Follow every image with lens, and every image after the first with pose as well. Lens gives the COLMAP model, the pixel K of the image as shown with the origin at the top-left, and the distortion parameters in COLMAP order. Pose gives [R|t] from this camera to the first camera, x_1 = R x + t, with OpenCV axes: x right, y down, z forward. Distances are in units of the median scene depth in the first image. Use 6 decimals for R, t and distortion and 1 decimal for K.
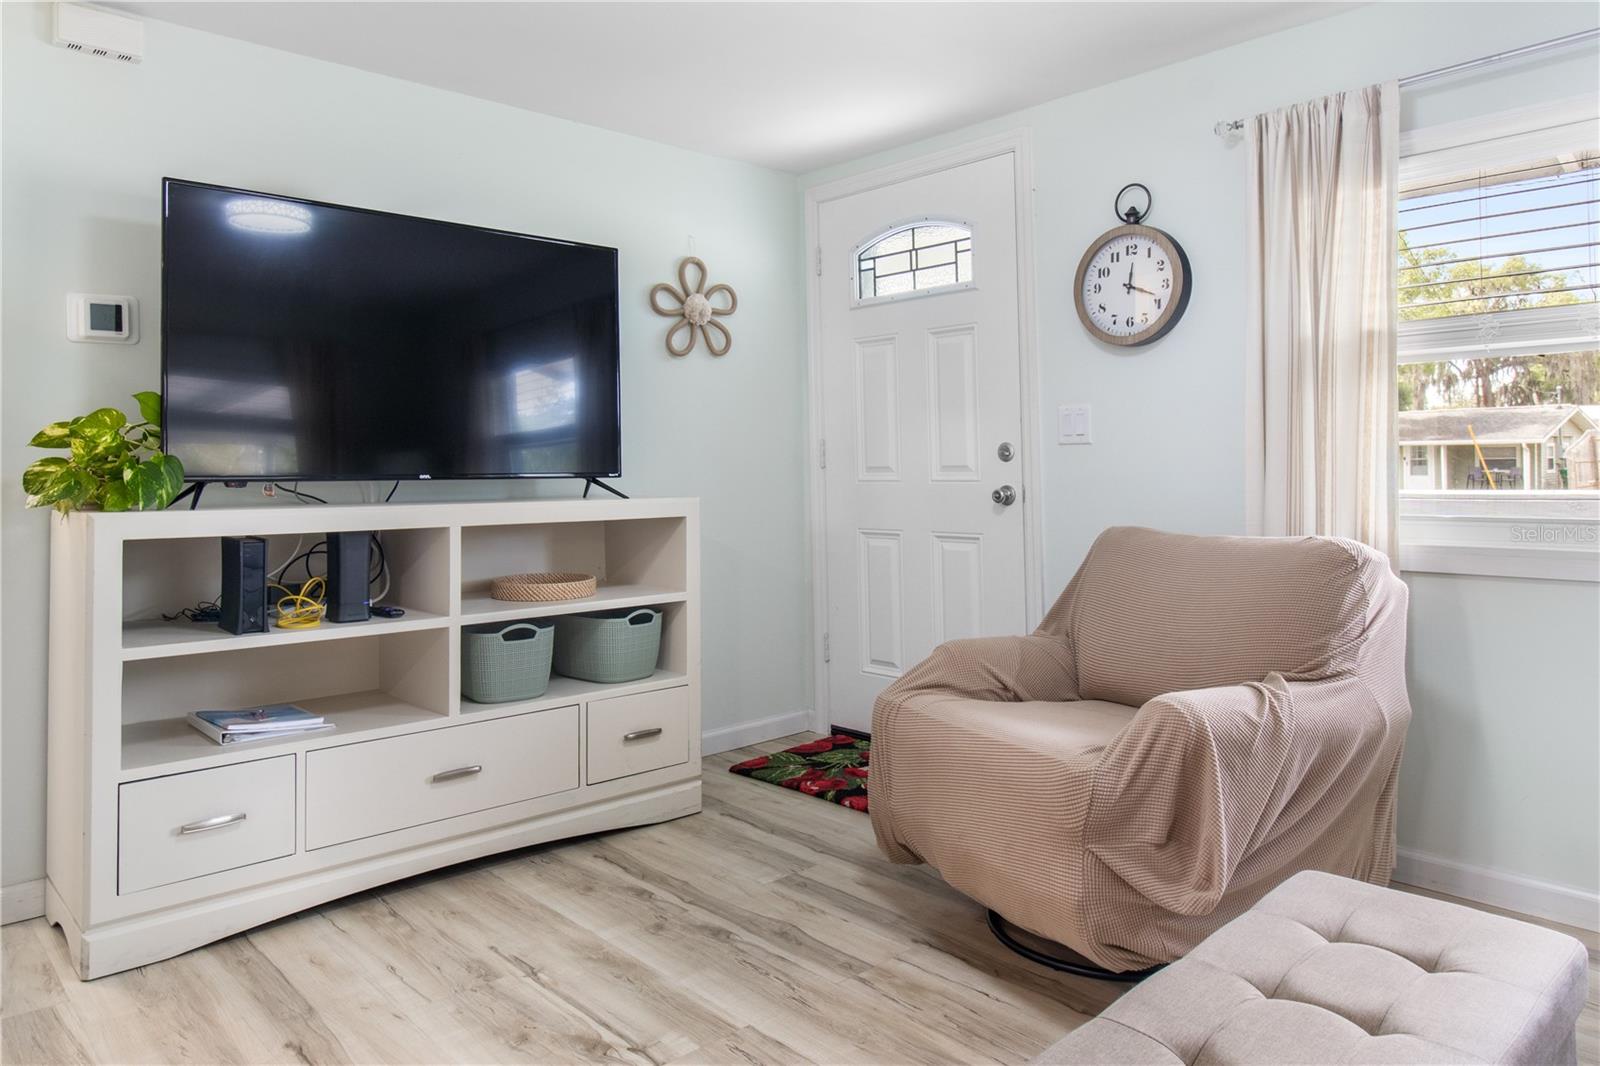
lens RADIAL K [[1074.2, 0, 801.4], [0, 1074.2, 449.9], [0, 0, 1]] dist [0.001589, -0.001036]
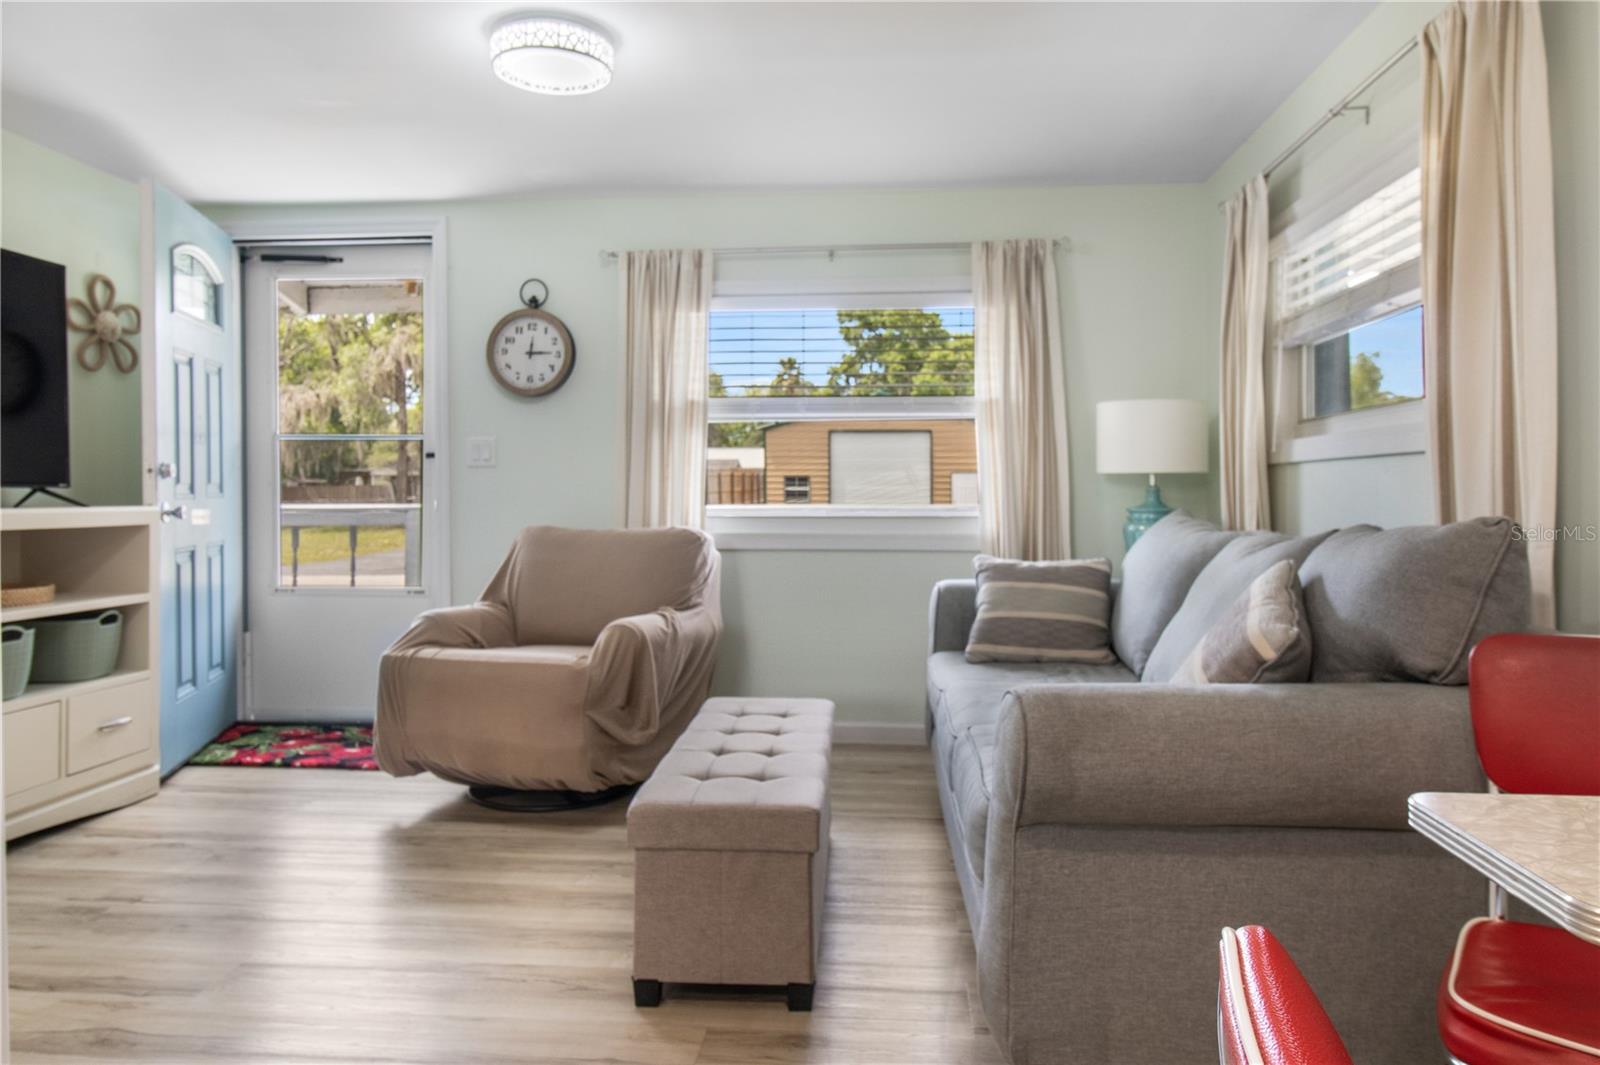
lens RADIAL K [[1081.9, 0, 805.6], [0, 1081.9, 489.6], [0, 0, 1]] dist [0.003802, 0.002741]
pose [[0.740267, 0.011497, 0.672215, -0.438037], [-0.018205, 0.999830, 0.002948, 0.014603], [-0.672066, -0.014420, 0.740350, -0.319507]]
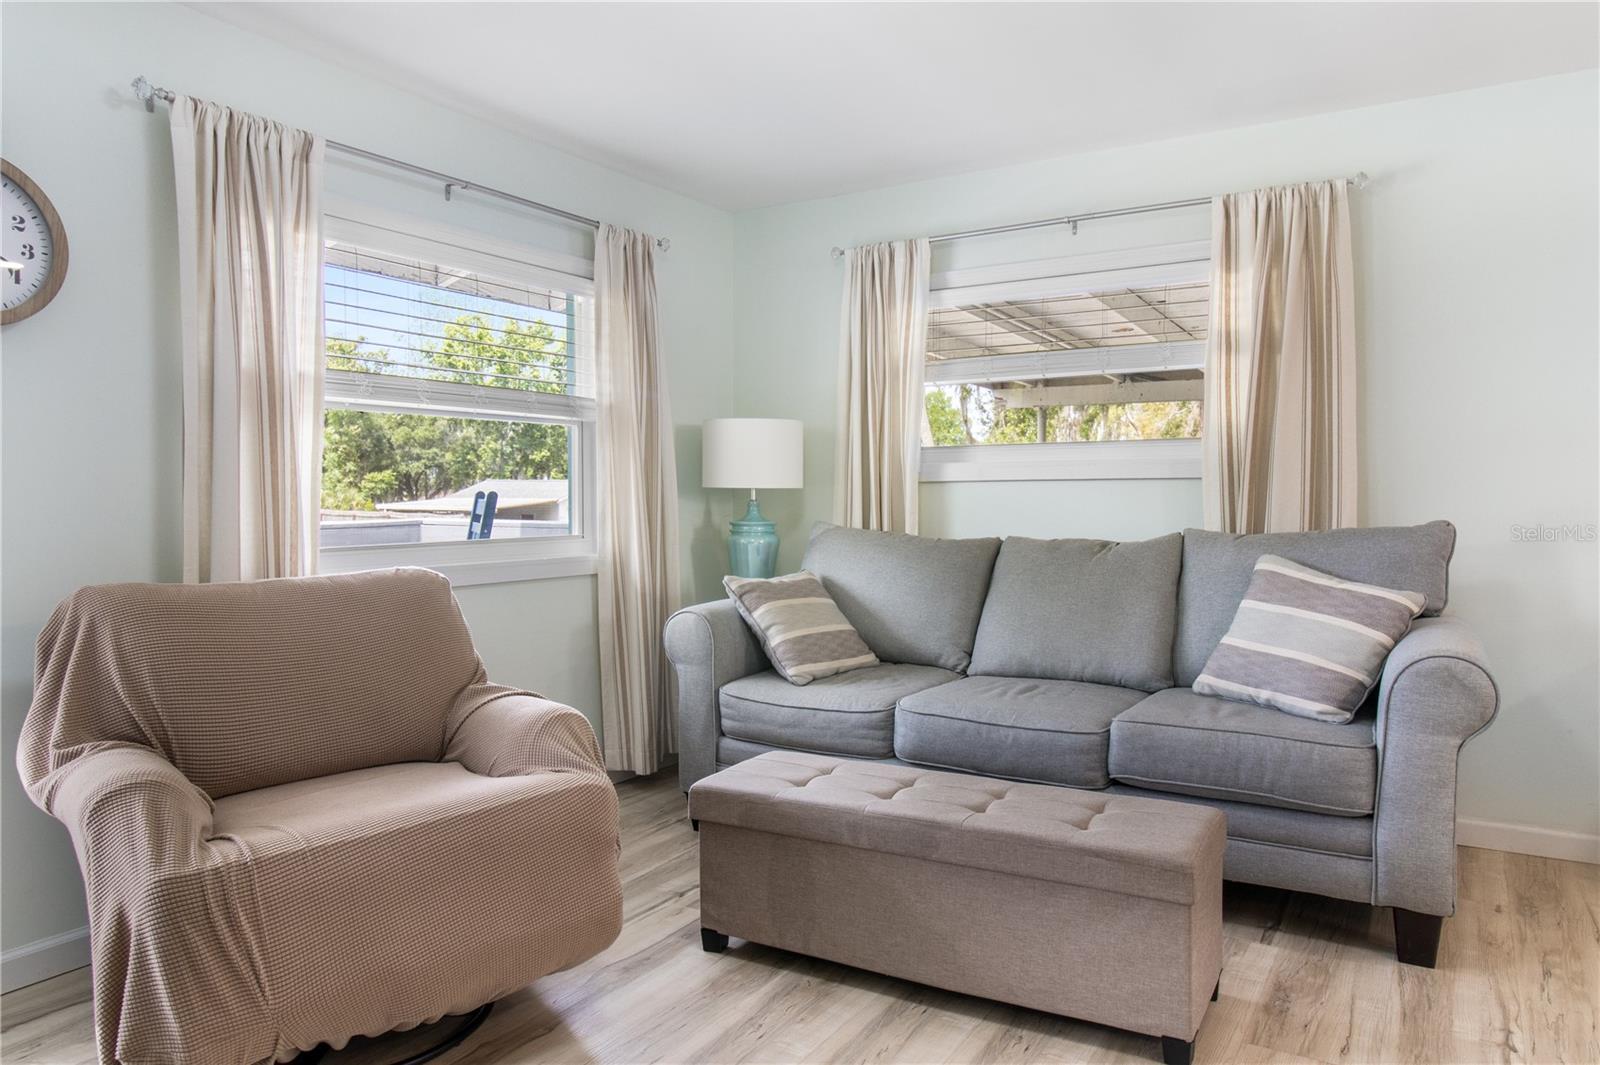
lens RADIAL K [[1075.6, 0, 821.6], [0, 1075.6, 558.4], [0, 0, 1]] dist [0.008395, 0.001648]
pose [[-0.286573, -0.045210, 0.956991, -0.613599], [-0.006730, 0.998956, 0.045177, 0.018254], [-0.958035, 0.006506, -0.286578, 0.819409]]
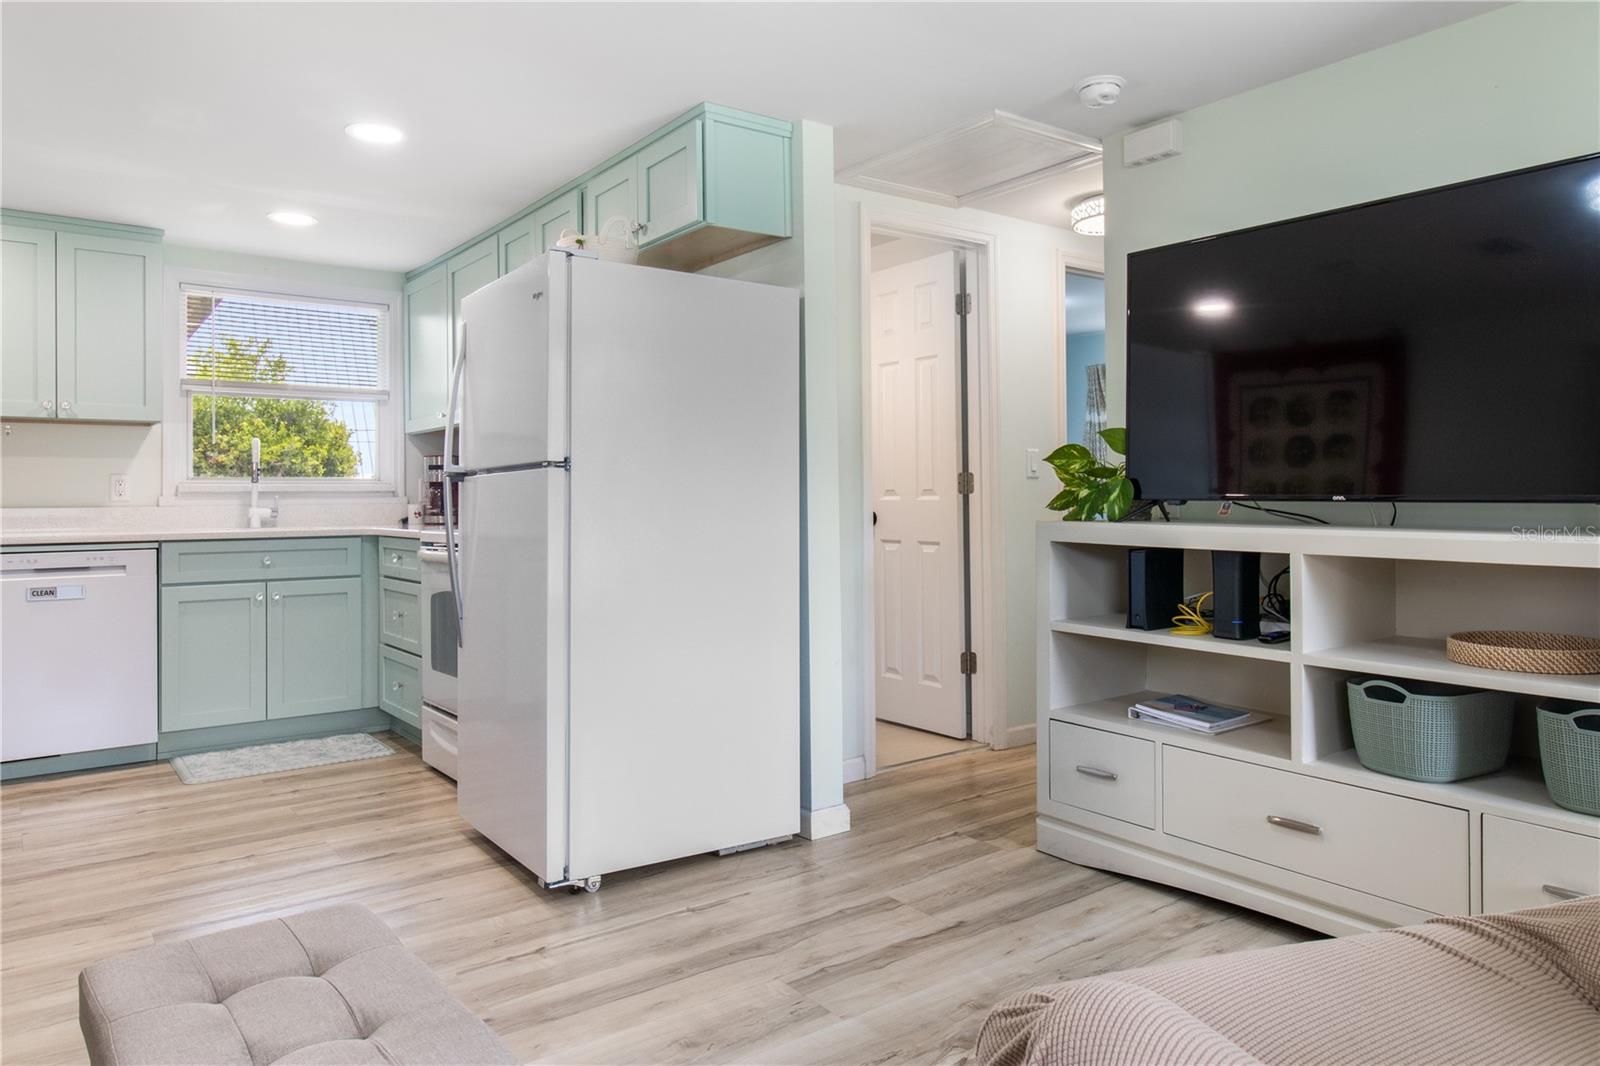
lens RADIAL K [[1054.6, 0, 804.0], [0, 1054.6, 488.5], [0, 0, 1]] dist [0.001115, -0.000604]
pose [[-0.096509, 0.005164, -0.995319, 0.632986], [0.018407, 0.999825, 0.003402, 0.005877], [0.995162, -0.017992, -0.096587, 0.708756]]
